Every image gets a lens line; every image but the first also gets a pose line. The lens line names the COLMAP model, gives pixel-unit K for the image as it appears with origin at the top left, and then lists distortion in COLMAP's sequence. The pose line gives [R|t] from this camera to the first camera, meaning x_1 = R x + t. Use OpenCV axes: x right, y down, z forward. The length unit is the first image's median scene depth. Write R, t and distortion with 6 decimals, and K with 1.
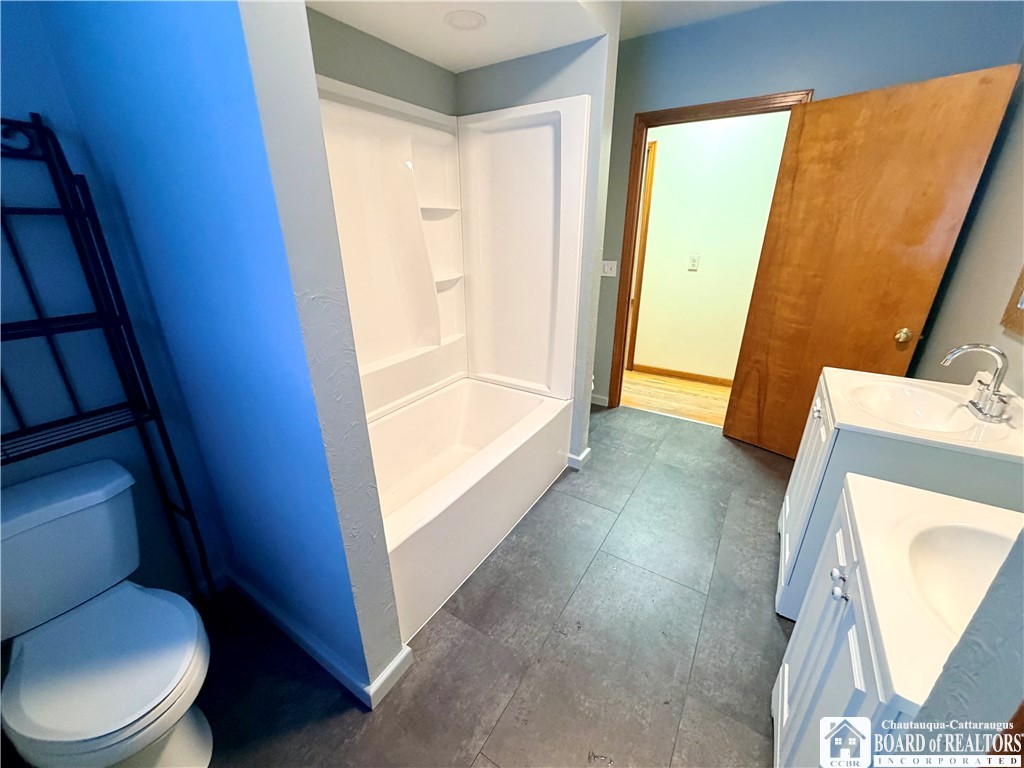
lens RADIAL K [[408.7, 0, 508.5], [0, 408.7, 385.3], [0, 0, 1]] dist [0.001054, -0.000265]
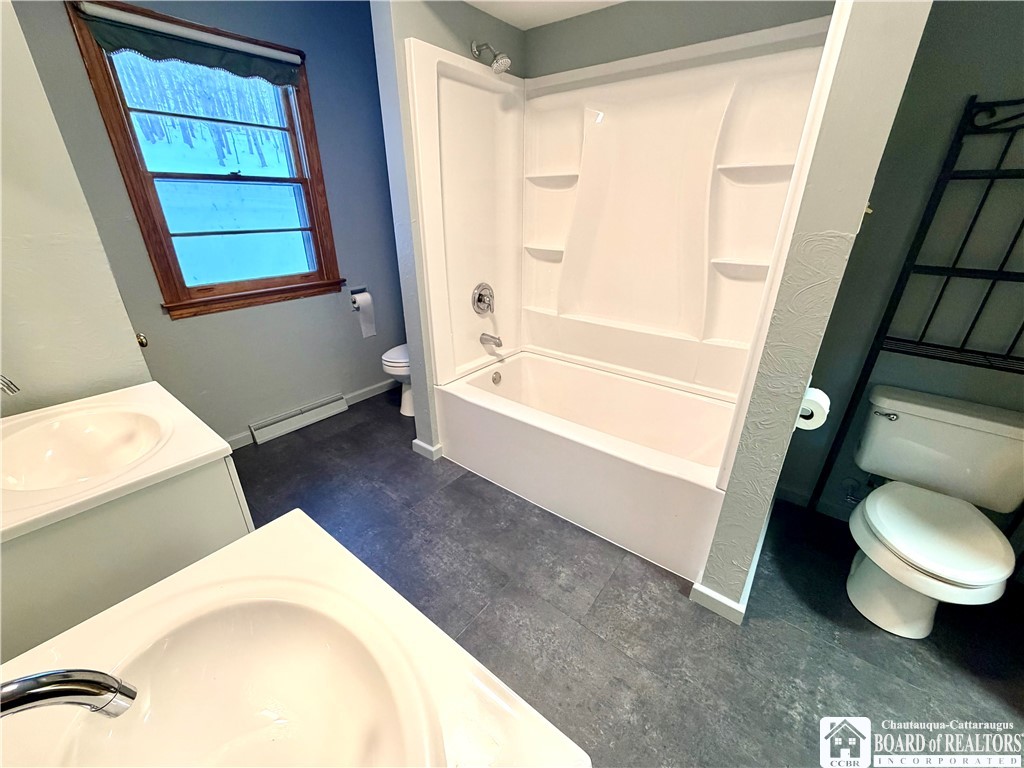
lens RADIAL K [[408.7, 0, 508.5], [0, 408.7, 385.3], [0, 0, 1]] dist [0.001054, -0.000265]
pose [[-0.100240, 0.410910, -0.906148, 0.918761], [-0.367661, 0.830978, 0.417494, -0.314671], [0.924542, 0.375005, 0.067779, 0.869831]]
